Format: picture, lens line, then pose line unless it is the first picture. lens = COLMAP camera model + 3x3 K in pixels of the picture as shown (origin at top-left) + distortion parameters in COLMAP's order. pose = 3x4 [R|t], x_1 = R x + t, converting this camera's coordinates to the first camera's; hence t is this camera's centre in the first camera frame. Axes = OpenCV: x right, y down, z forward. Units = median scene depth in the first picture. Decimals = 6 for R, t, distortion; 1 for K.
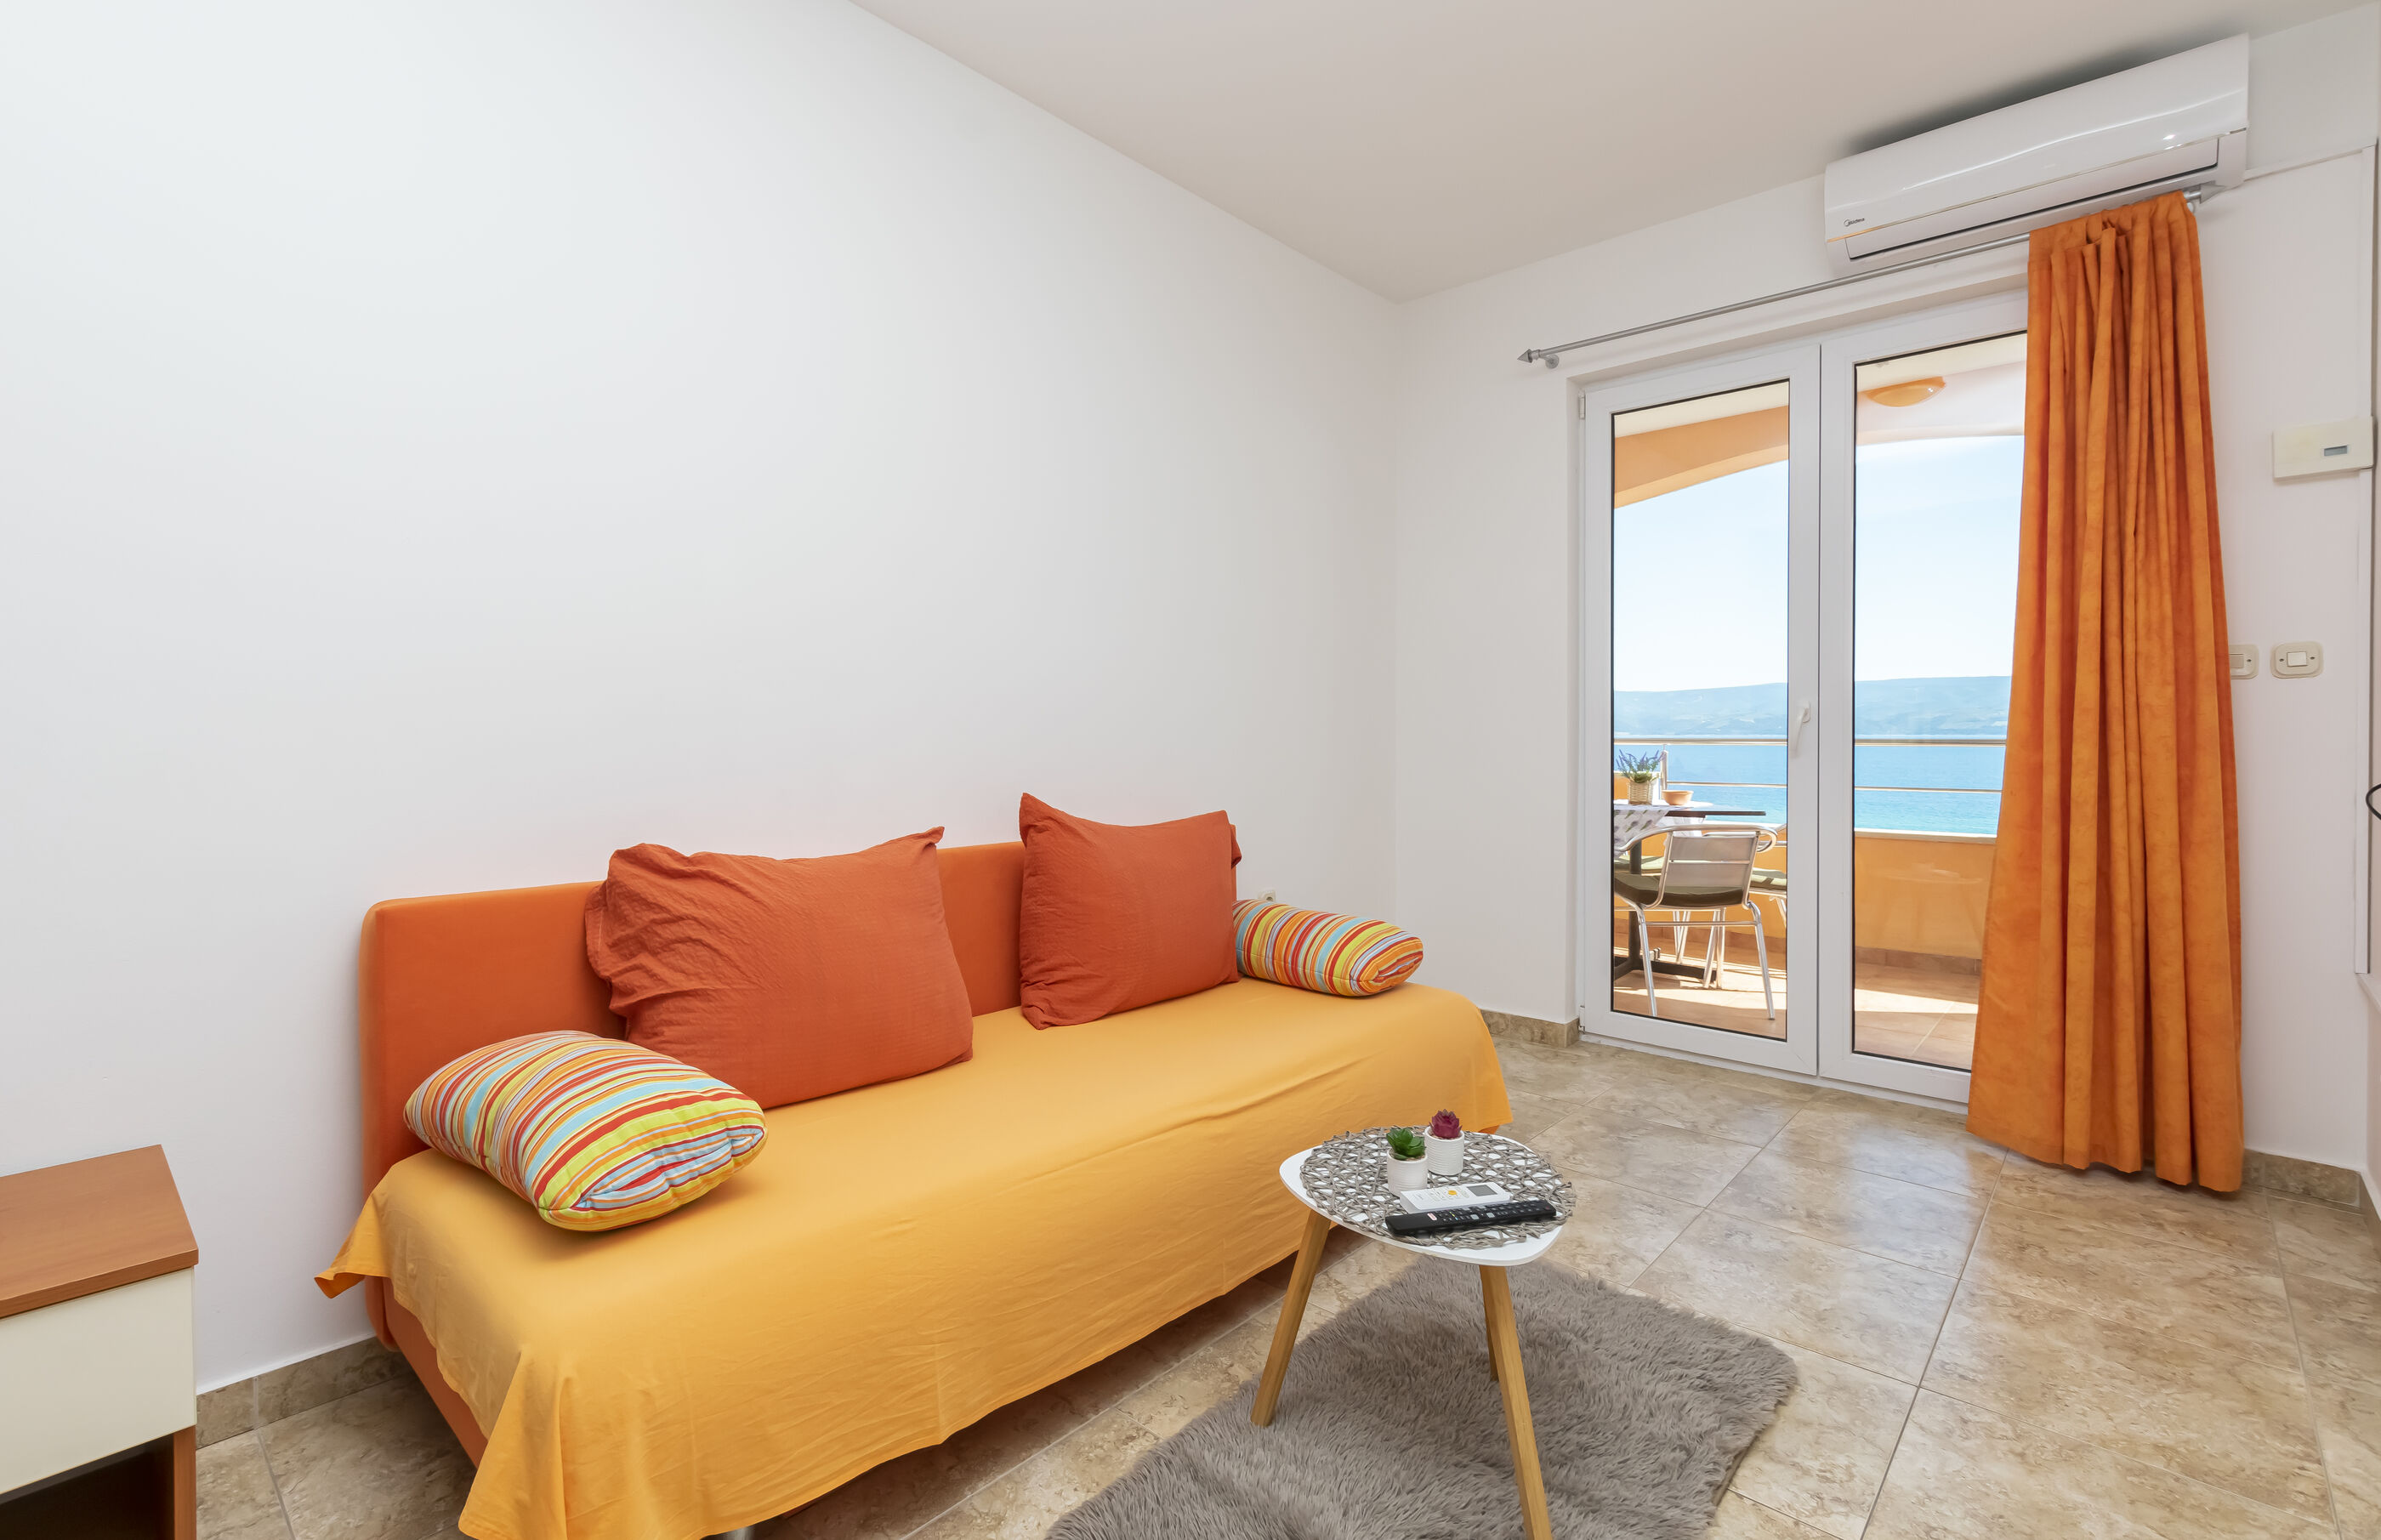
lens RADIAL K [[1090.1, 0, 1190.5], [0, 1090.1, 770.0], [0, 0, 1]] dist [-0.000527, -0.000036]
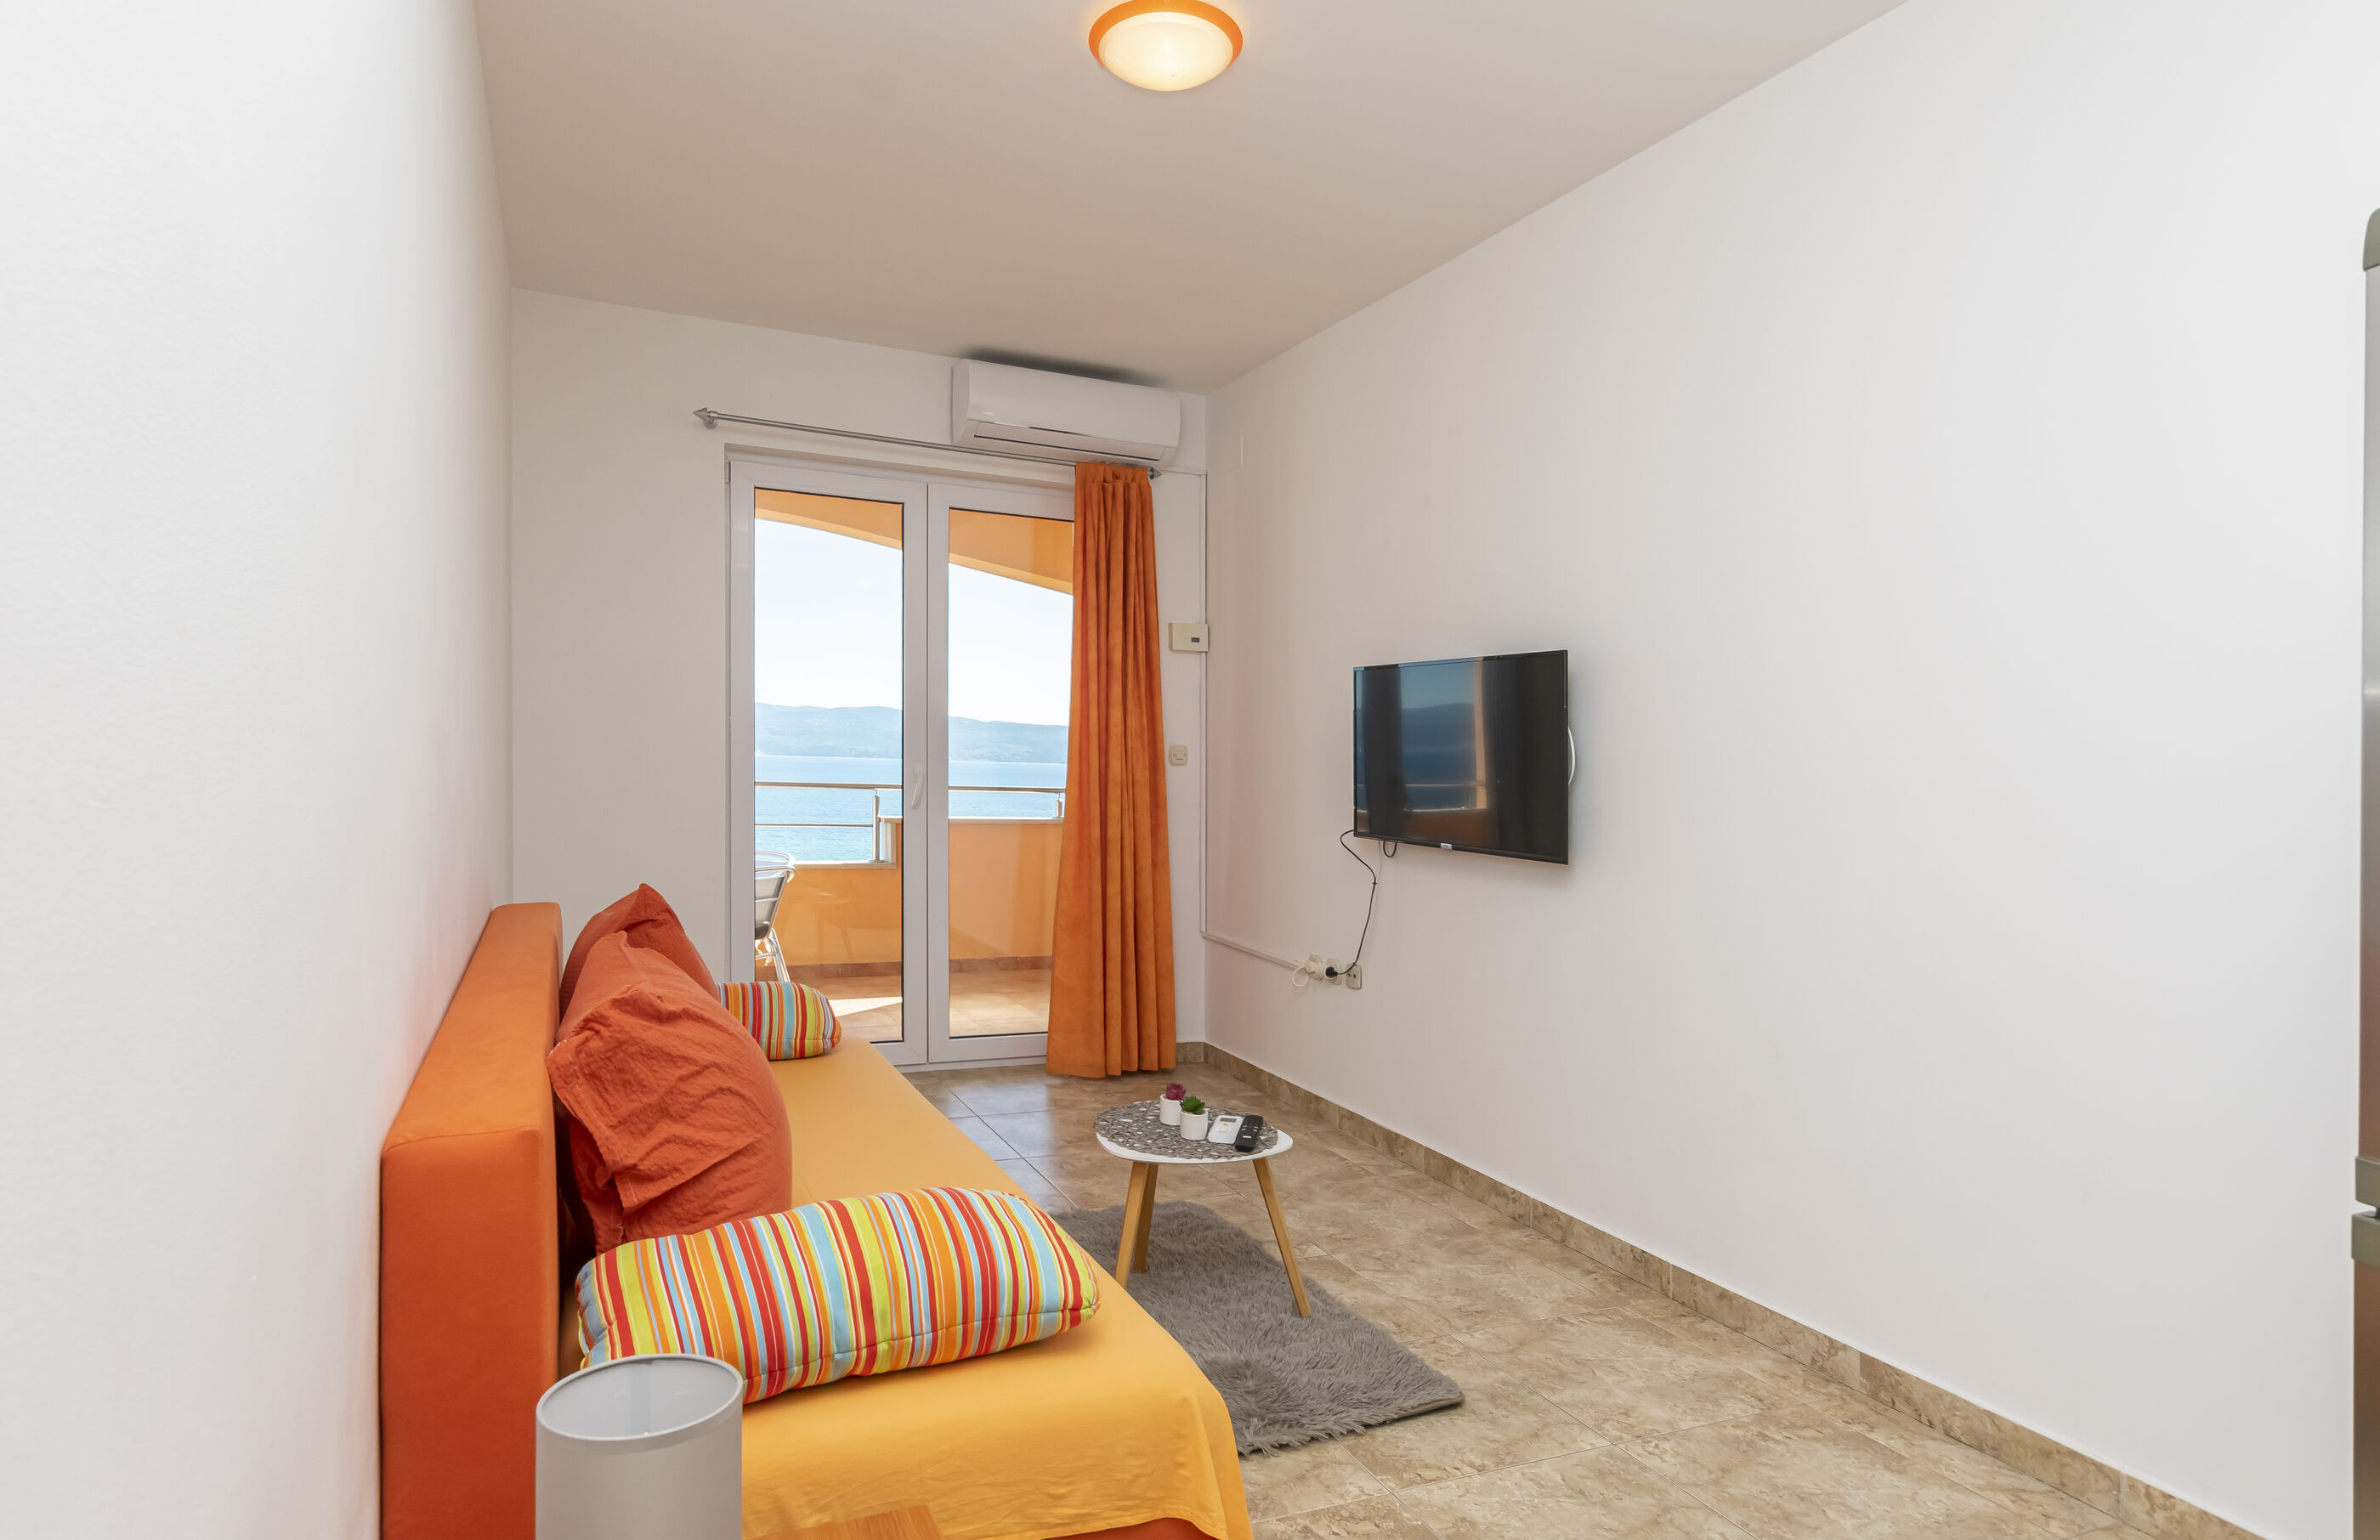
lens RADIAL K [[1281.6, 0, 1127.5], [0, 1281.6, 770.4], [0, 0, 1]] dist [-0.000580, -0.000055]
pose [[0.414061, 0.009276, 0.910202, -0.848787], [0.000803, 0.999944, -0.010556, -0.053427], [-0.910249, 0.005102, 0.414031, 0.218744]]
